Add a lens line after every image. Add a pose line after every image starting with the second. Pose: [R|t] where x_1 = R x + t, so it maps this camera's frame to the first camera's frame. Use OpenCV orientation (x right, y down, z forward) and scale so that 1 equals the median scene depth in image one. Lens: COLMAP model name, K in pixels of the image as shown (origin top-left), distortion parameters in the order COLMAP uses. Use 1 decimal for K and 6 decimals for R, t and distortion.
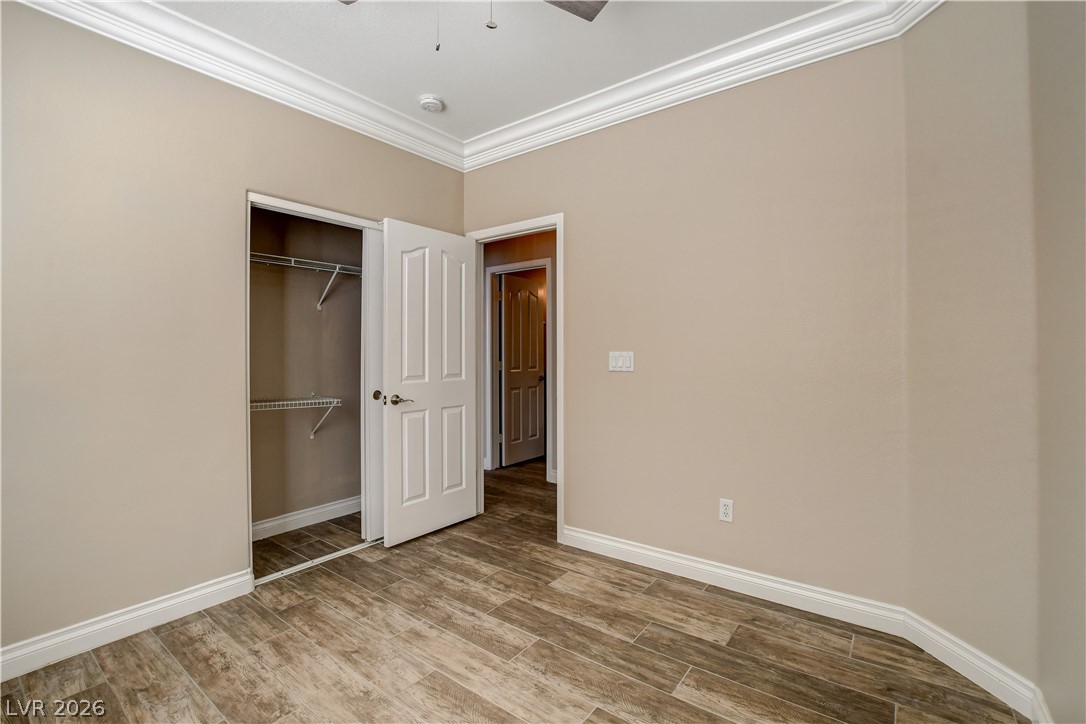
lens RADIAL K [[482.9, 0, 536.3], [0, 482.9, 356.1], [0, 0, 1]] dist [-0.021488, 0.000682]
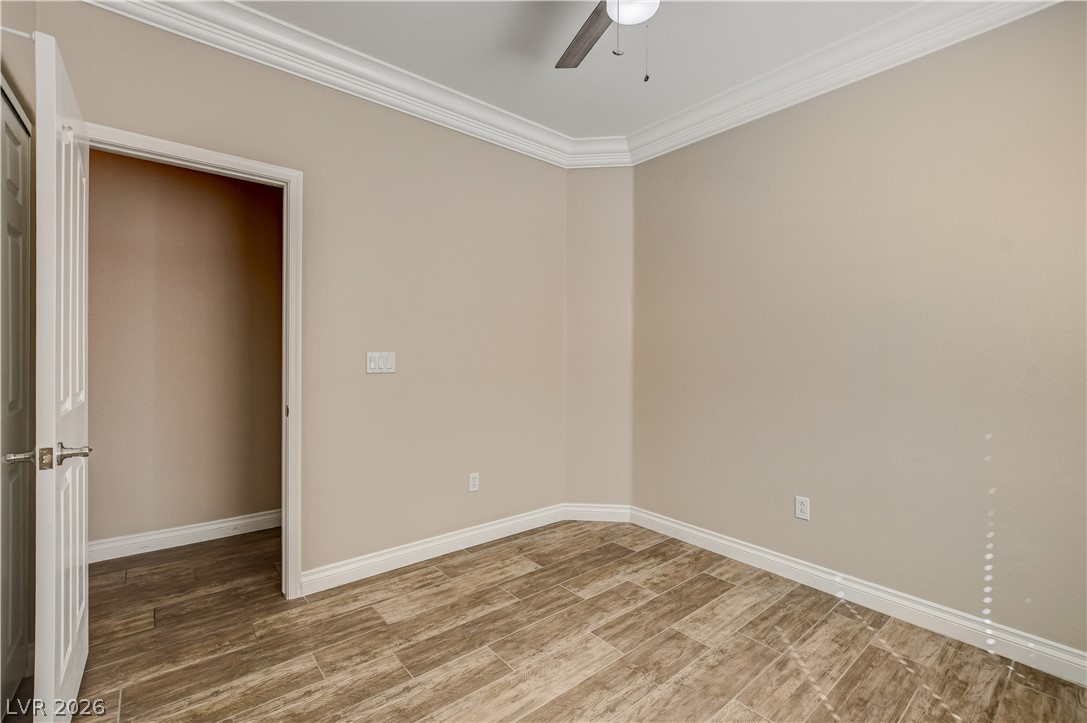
lens RADIAL K [[483.3, 0, 536.8], [0, 483.3, 355.6], [0, 0, 1]] dist [-0.021488, 0.000682]
pose [[0.215781, -0.001383, 0.976441, -0.810995], [-0.005224, 0.999983, 0.002570, -0.007499], [-0.976428, -0.005655, 0.215770, 0.603015]]
